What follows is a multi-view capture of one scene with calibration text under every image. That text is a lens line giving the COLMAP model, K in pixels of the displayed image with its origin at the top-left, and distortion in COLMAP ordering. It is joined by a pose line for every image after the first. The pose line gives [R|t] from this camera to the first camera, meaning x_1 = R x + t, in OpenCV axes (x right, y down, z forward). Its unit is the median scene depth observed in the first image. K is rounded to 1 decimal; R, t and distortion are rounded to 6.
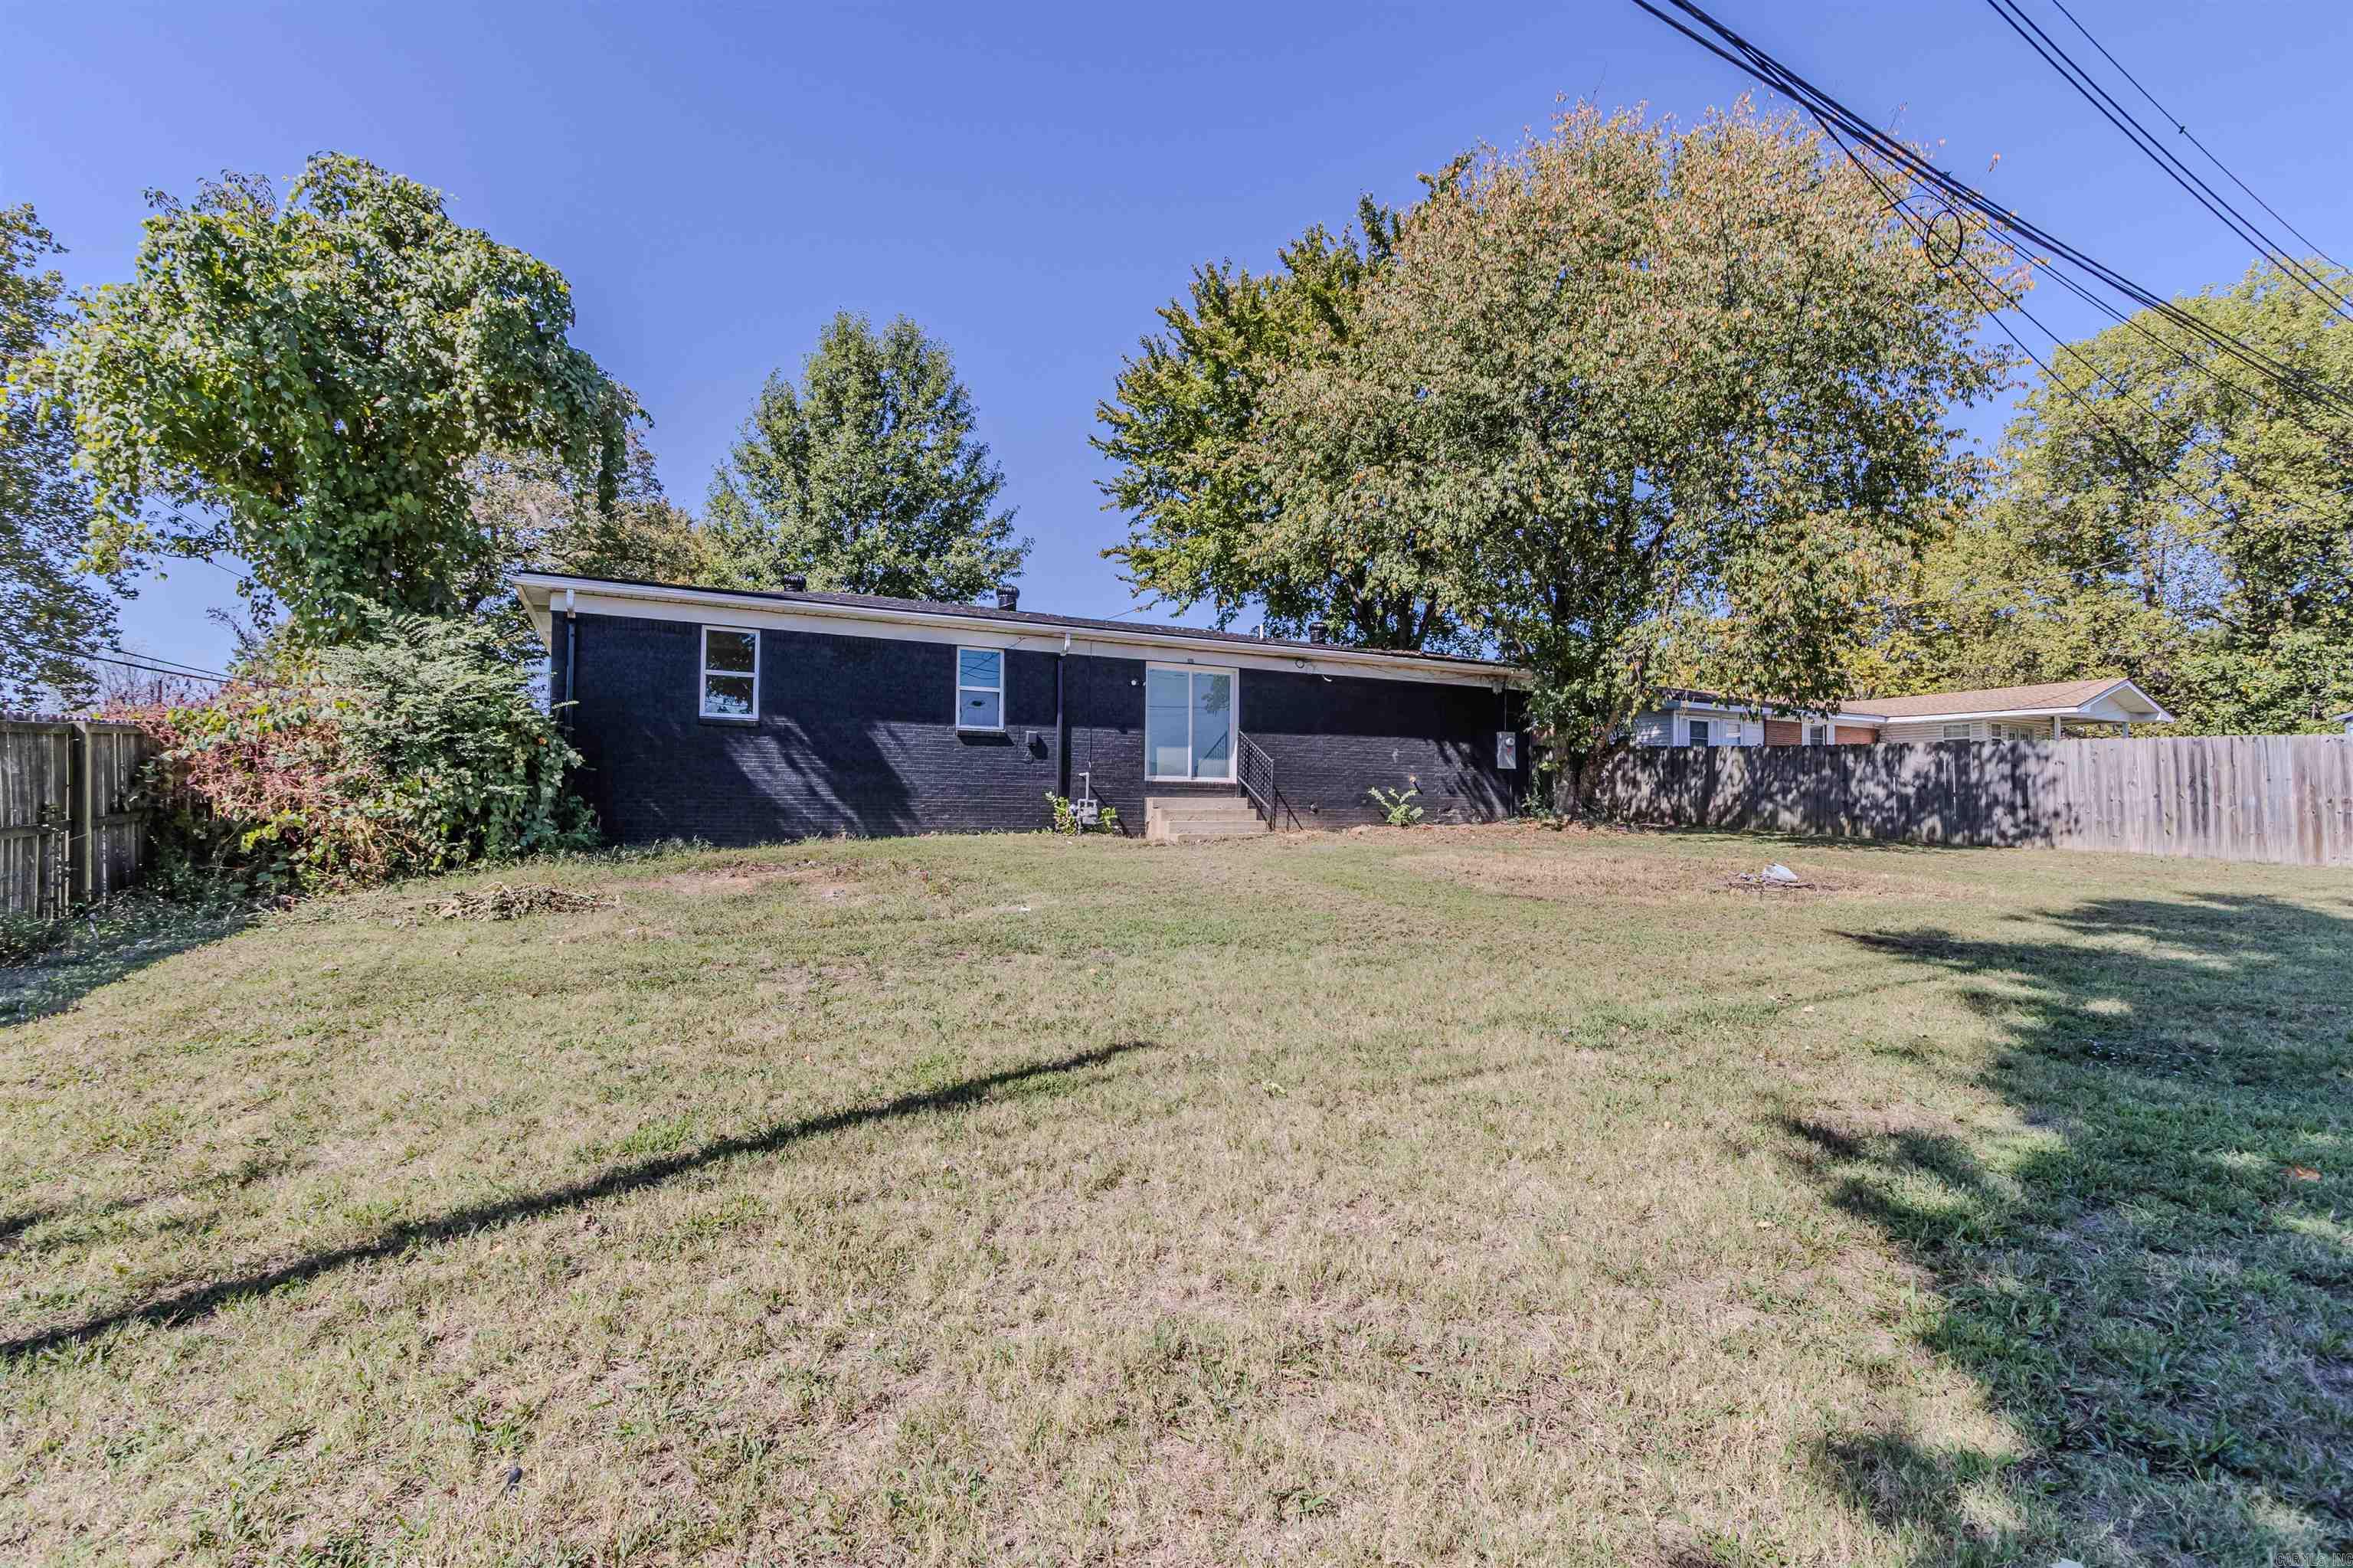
lens RADIAL K [[1108.9, 0, 1175.4], [0, 1108.9, 782.3], [0, 0, 1]] dist [0.010561, -0.004444]
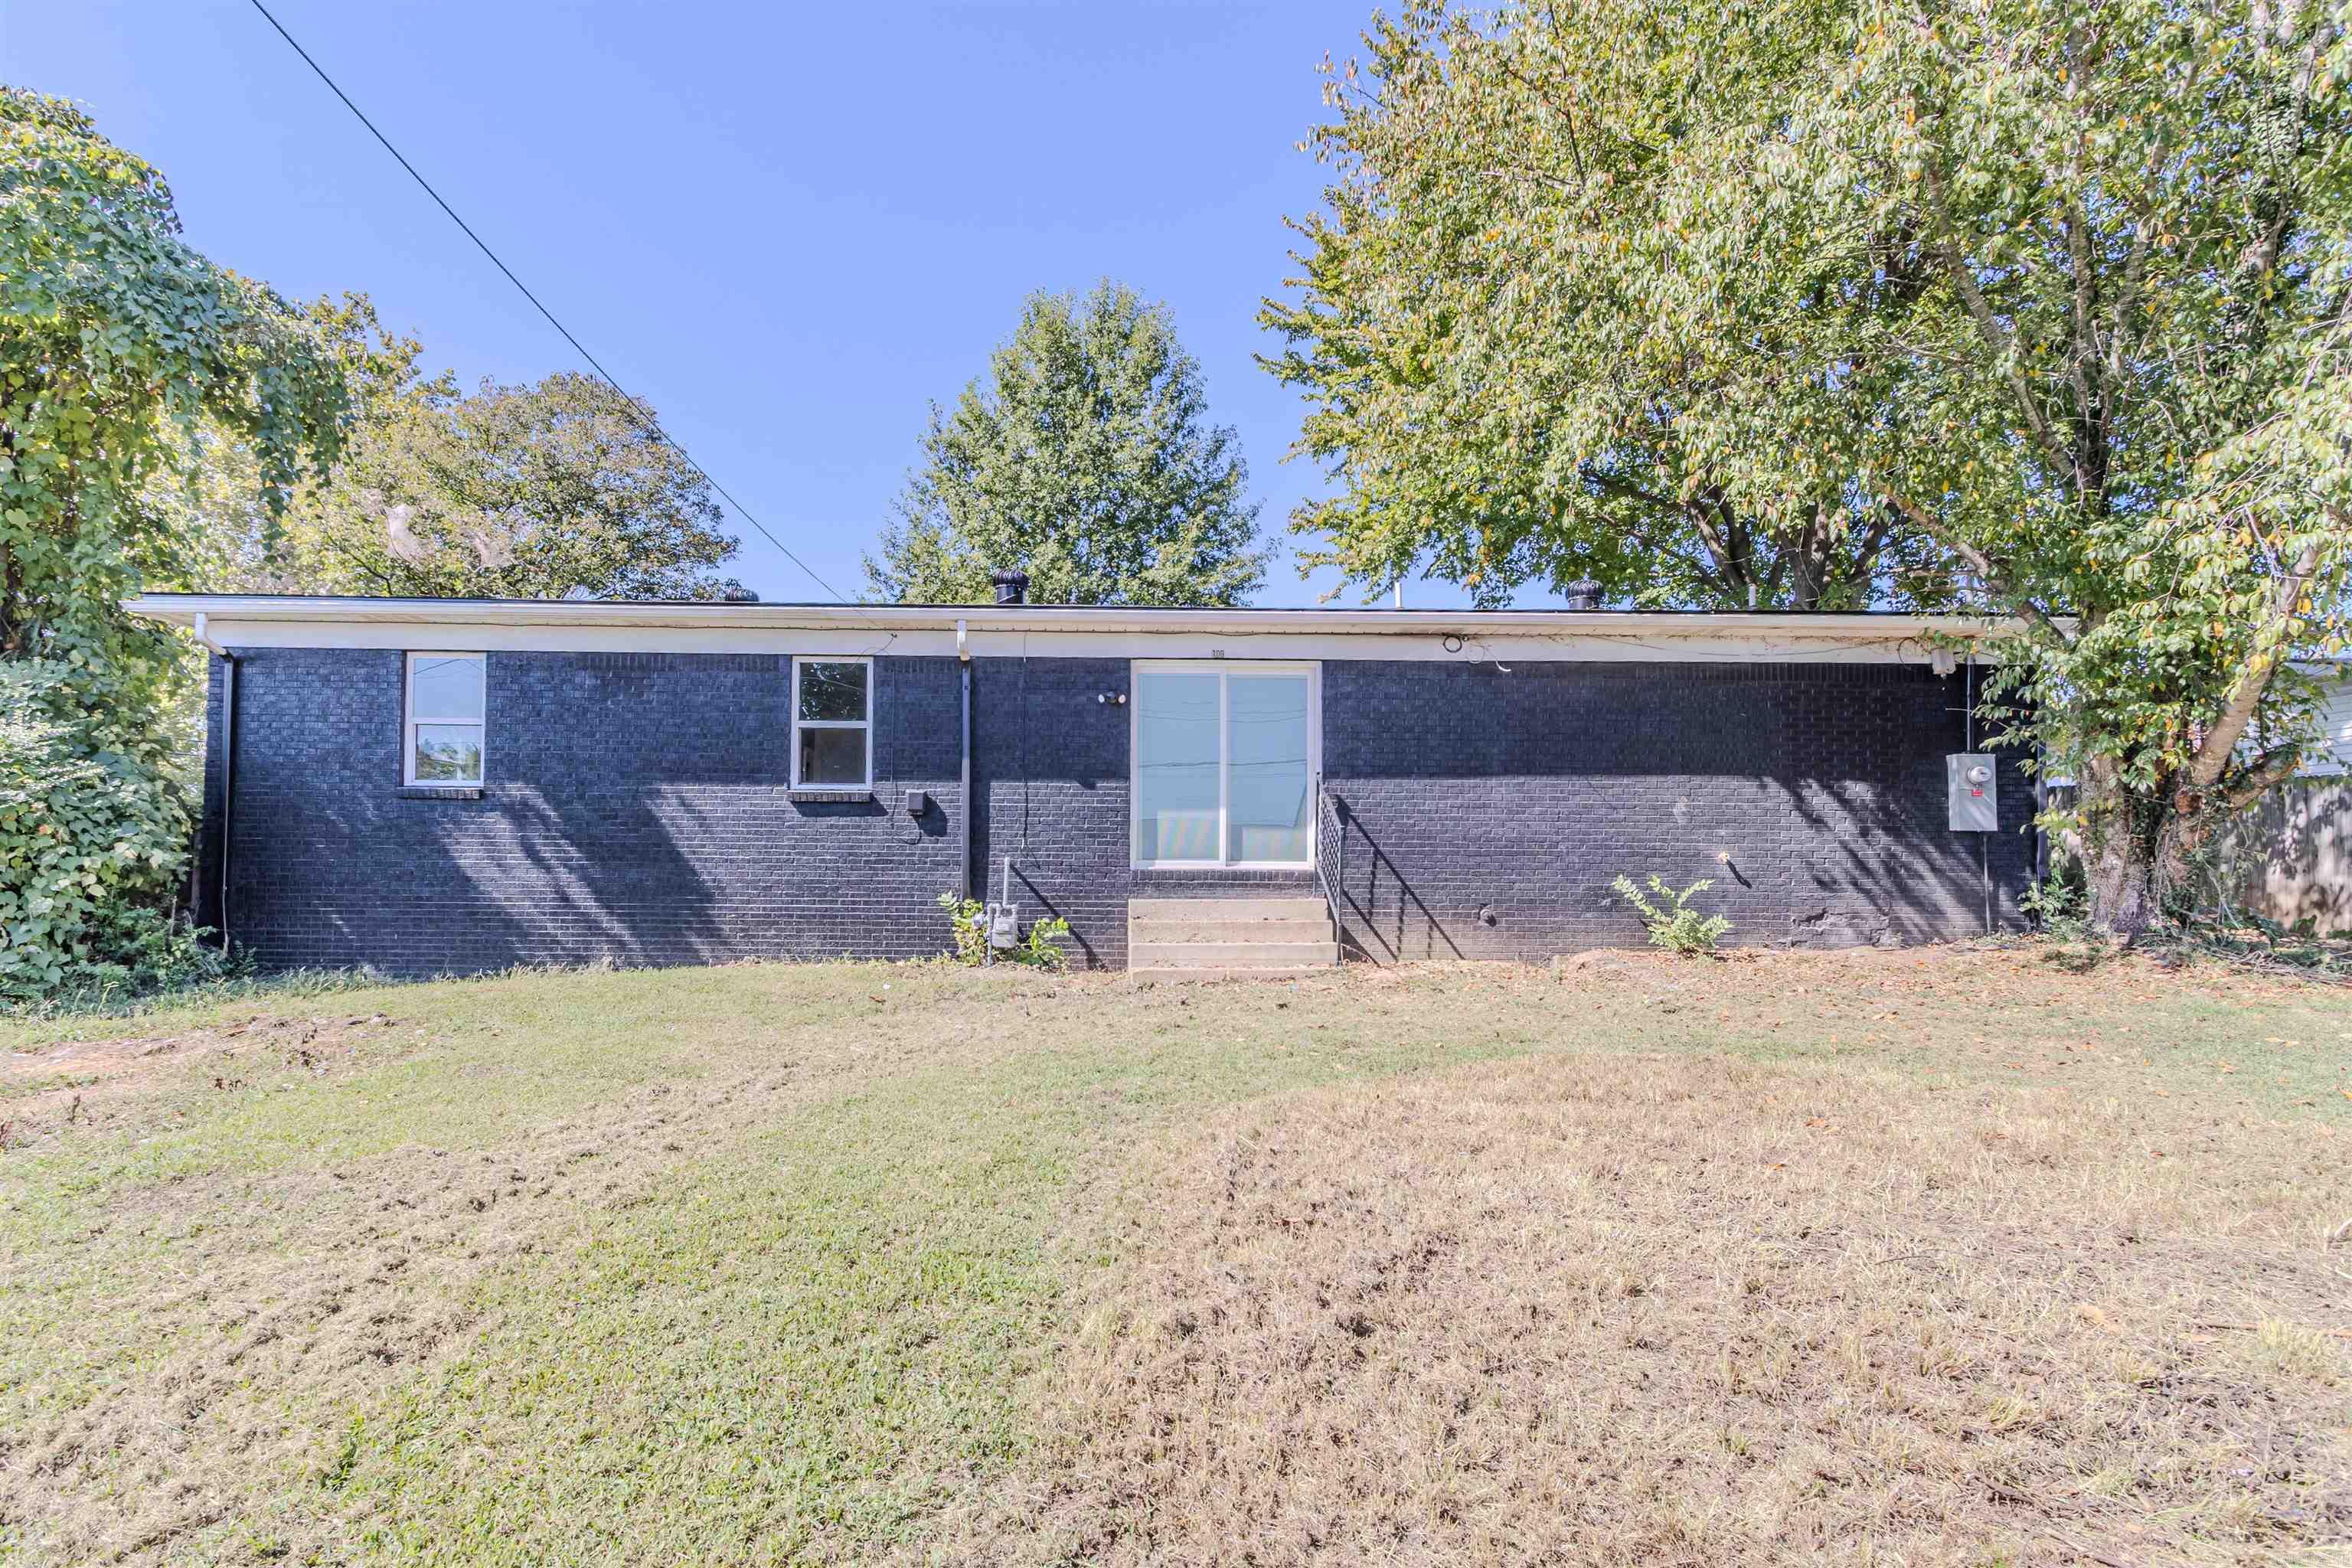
lens RADIAL K [[1108.4, 0, 1204.8], [0, 1108.4, 855.8], [0, 0, 1]] dist [0.010561, -0.004444]
pose [[0.890015, -0.016305, -0.455639, 0.262877], [0.015153, 0.999866, -0.006181, -0.004459], [0.455679, -0.001403, 0.890143, 0.503992]]
